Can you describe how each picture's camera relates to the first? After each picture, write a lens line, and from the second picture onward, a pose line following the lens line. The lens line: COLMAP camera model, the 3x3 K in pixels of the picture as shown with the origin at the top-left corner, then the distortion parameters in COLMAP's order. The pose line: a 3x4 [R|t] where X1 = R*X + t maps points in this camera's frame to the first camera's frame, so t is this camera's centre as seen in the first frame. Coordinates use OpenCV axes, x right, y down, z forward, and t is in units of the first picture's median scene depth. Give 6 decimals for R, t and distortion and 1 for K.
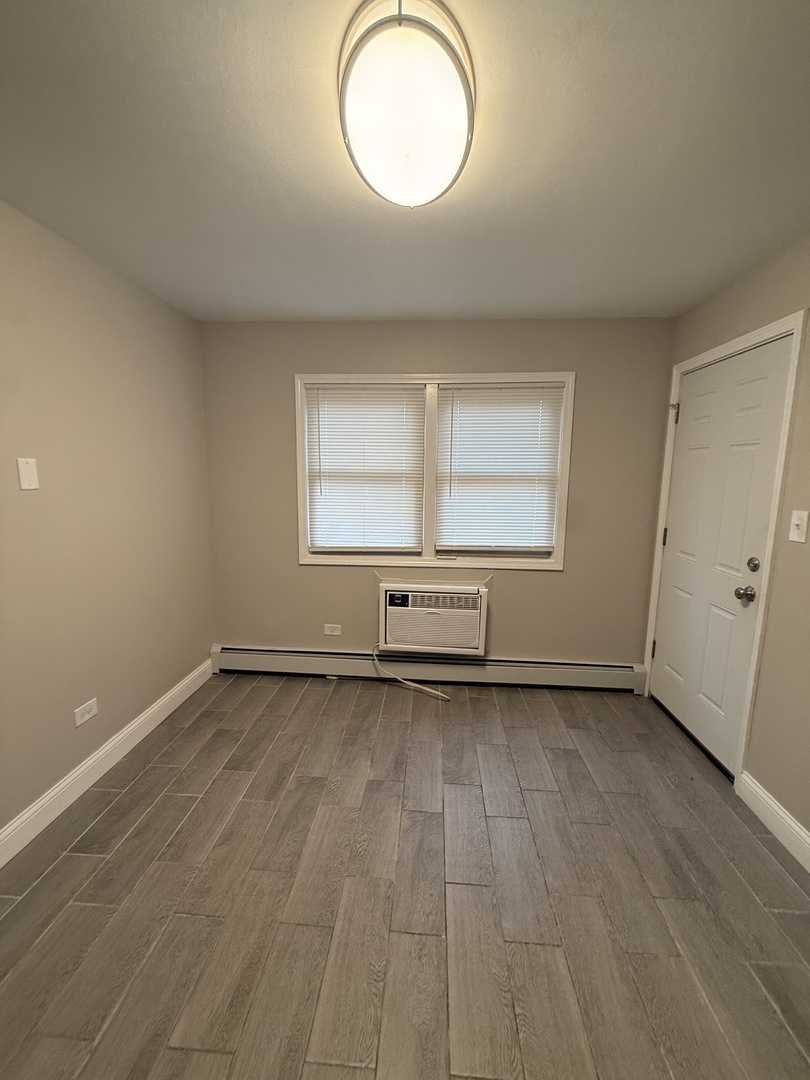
lens RADIAL K [[434.6, 0, 402.2], [0, 434.6, 535.2], [0, 0, 1]] dist [0.001975, 0.000467]
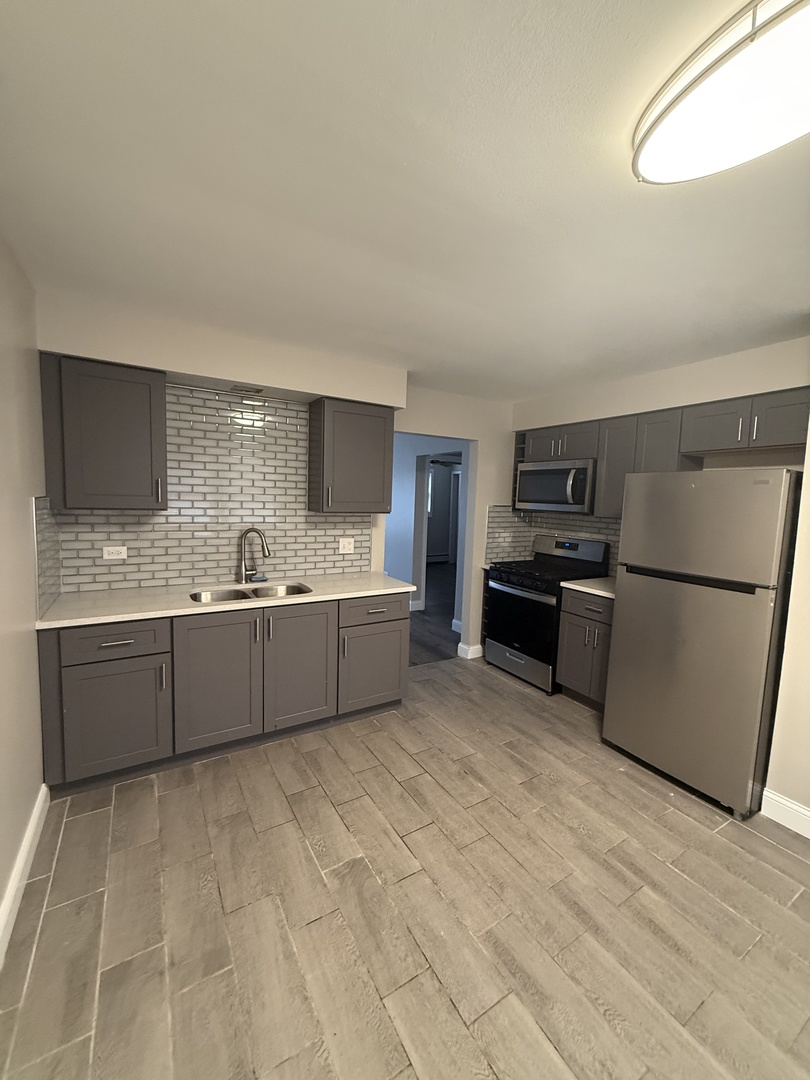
lens RADIAL K [[434.6, 0, 409.1], [0, 434.6, 542.3], [0, 0, 1]] dist [0.001975, 0.000467]
pose [[-0.815482, 0.021974, -0.578366, 0.898037], [-0.122338, 0.970157, 0.209354, -0.206788], [0.565706, 0.241480, -0.788457, 1.288838]]
